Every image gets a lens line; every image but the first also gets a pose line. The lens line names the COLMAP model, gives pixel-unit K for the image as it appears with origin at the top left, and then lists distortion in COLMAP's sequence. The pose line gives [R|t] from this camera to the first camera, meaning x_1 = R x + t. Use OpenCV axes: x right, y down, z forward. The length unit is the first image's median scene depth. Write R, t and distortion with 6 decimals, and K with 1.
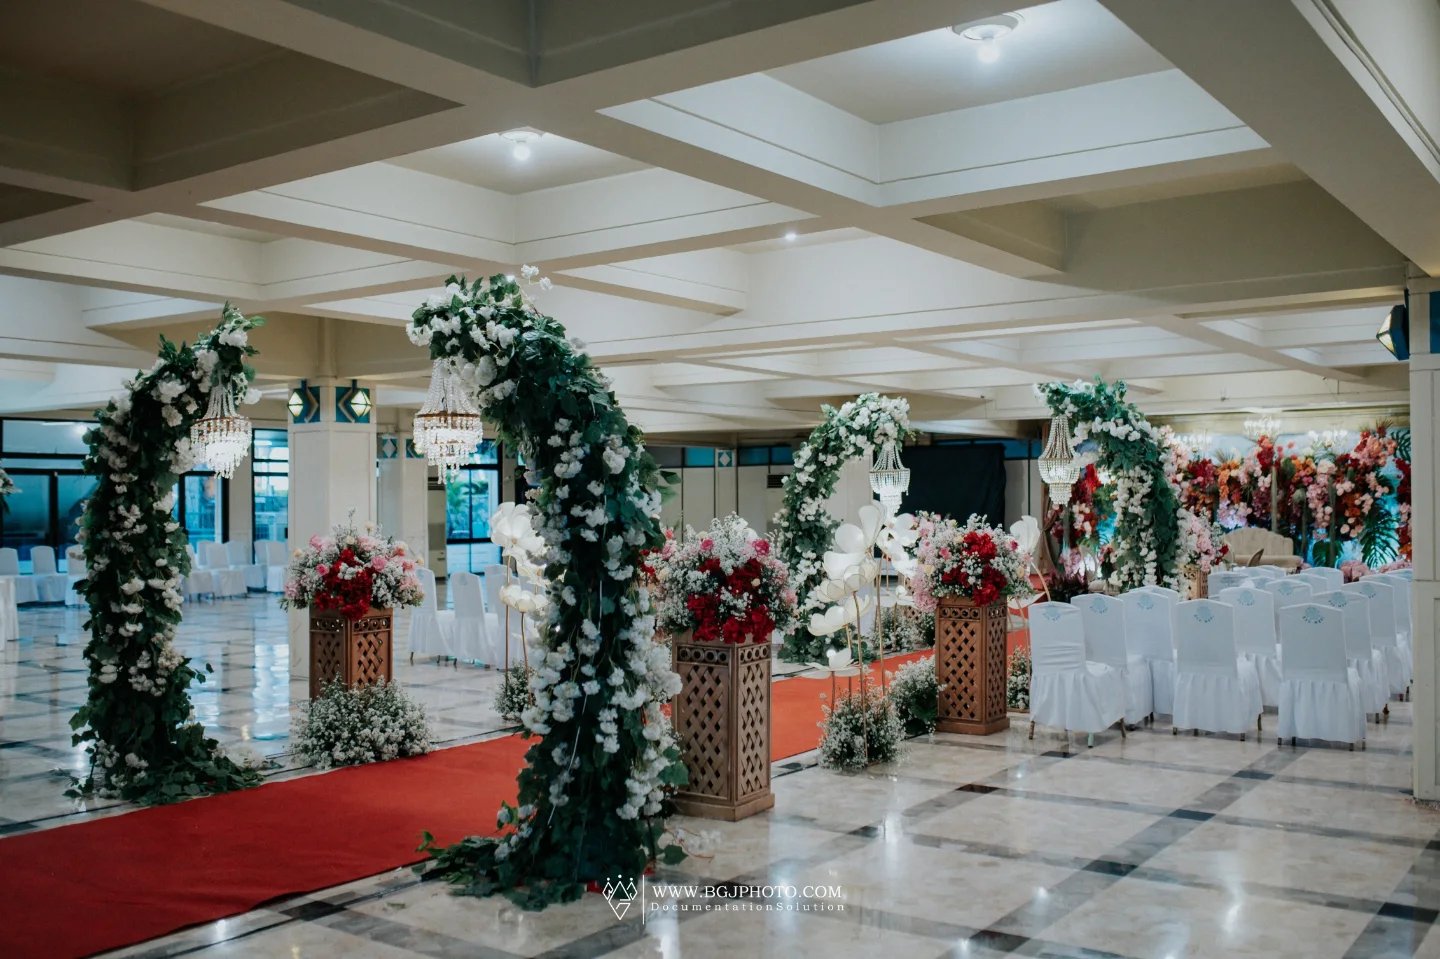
lens RADIAL K [[1359.0, 0, 728.7], [0, 1359.0, 491.8], [0, 0, 1]] dist [-0.038177, 0.000000]
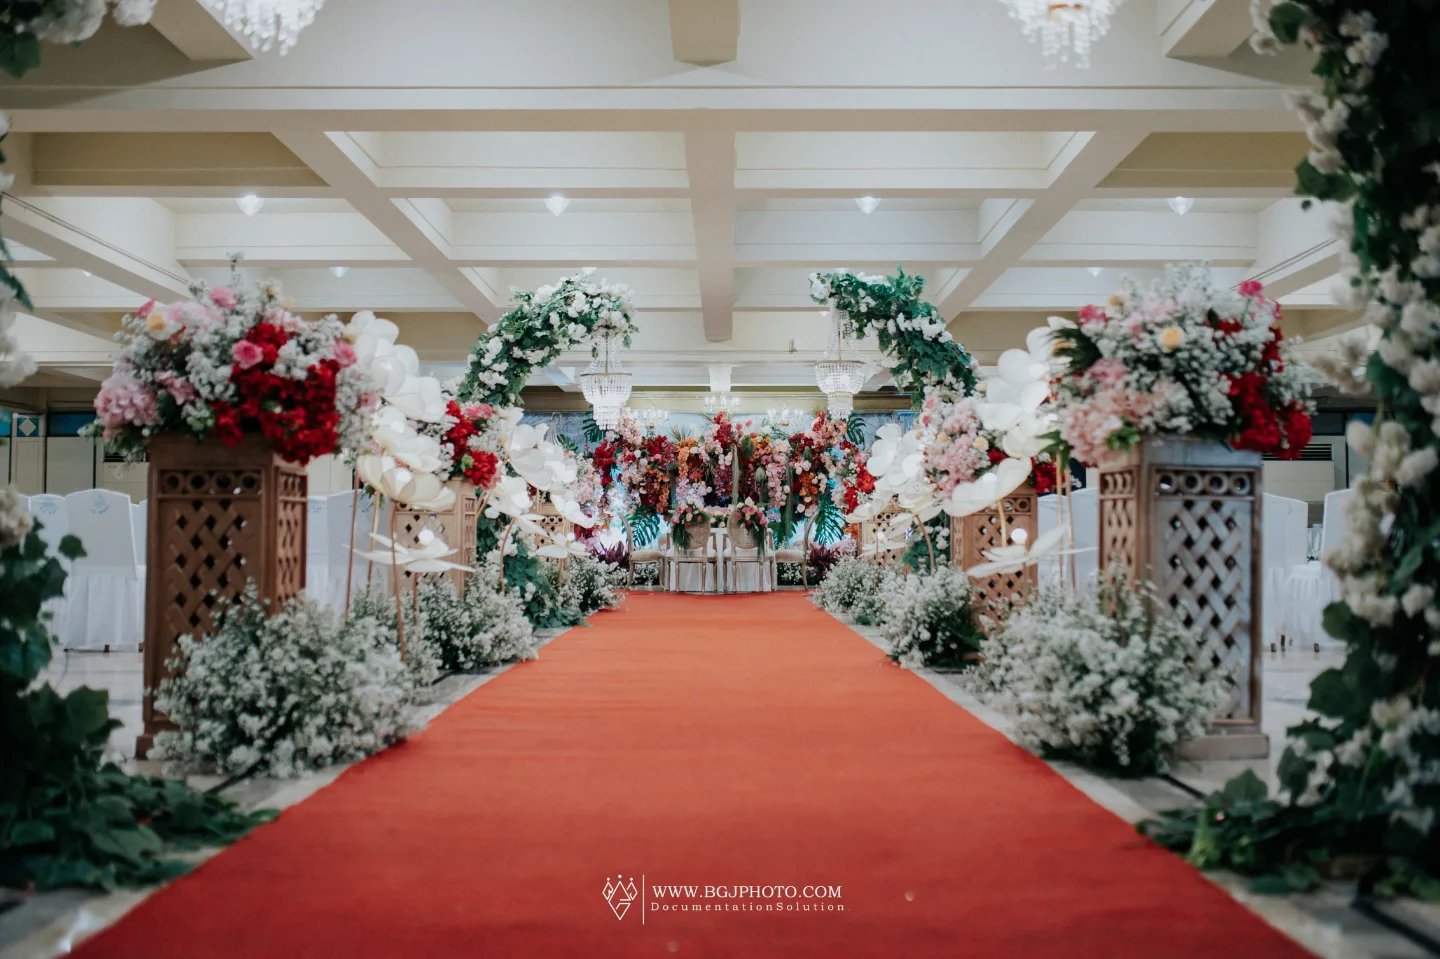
lens RADIAL K [[1359.0, 0, 719.0], [0, 1359.0, 480.5], [0, 0, 1]] dist [-0.038177, 0.000000]
pose [[0.816315, 0.030335, 0.576809, -0.174360], [-0.008979, 0.999166, -0.039841, 0.047643], [-0.577537, 0.027344, 0.815907, 0.210585]]
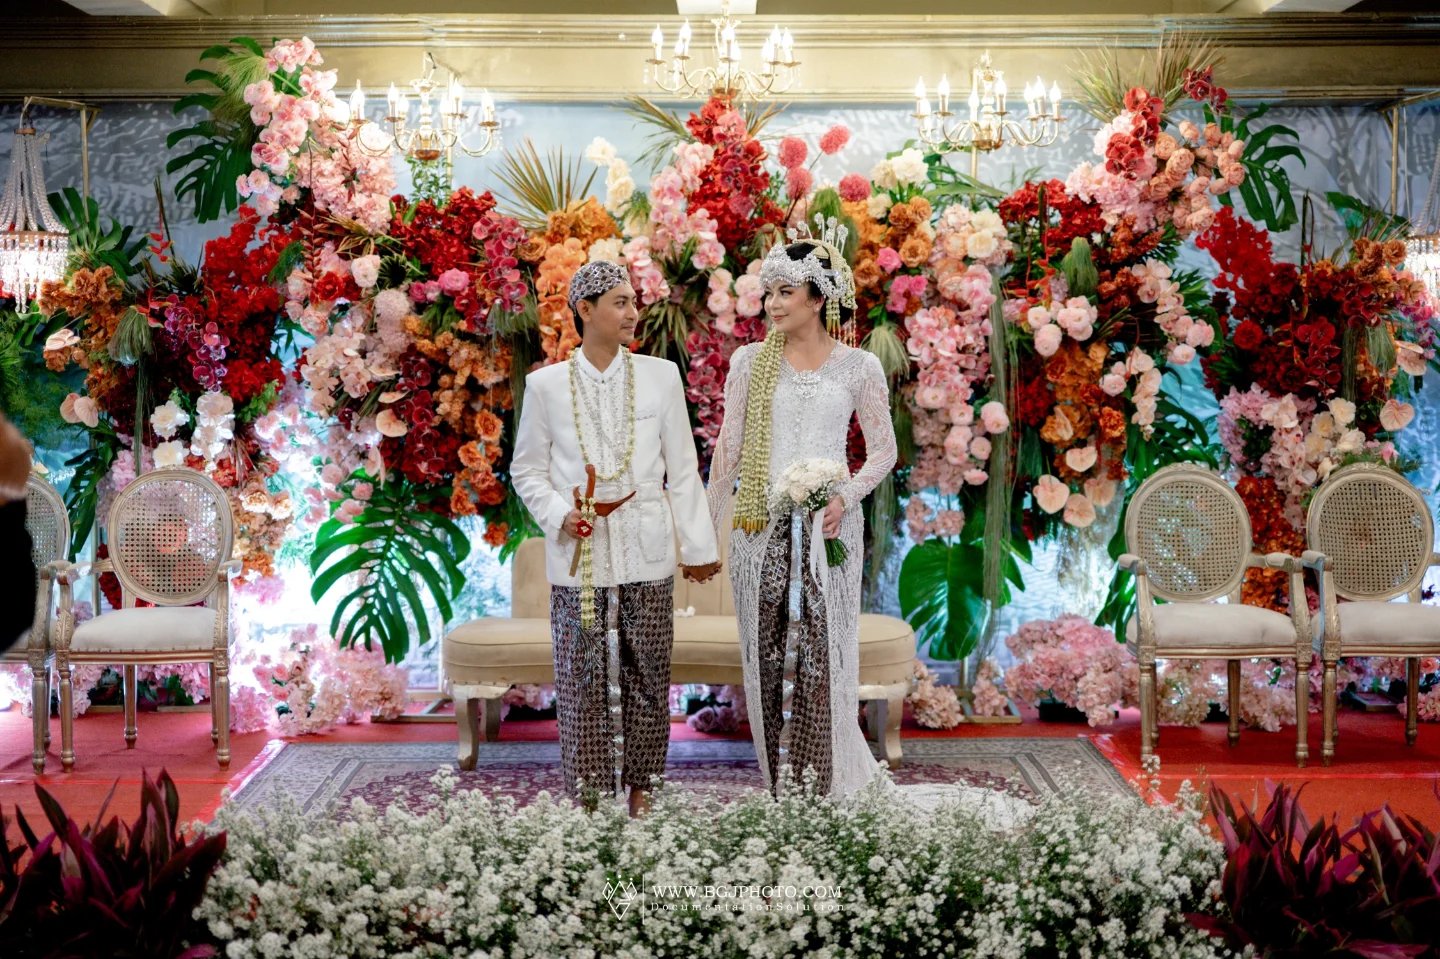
lens RADIAL K [[2086.1, 0, 729.4], [0, 2086.1, 494.8], [0, 0, 1]] dist [-0.040892, 0.000000]
pose [[0.813508, -0.034215, 0.580546, 0.192909], [-0.006255, 0.997695, 0.067565, 0.002900], [-0.581520, -0.058596, 0.811419, 0.727732]]
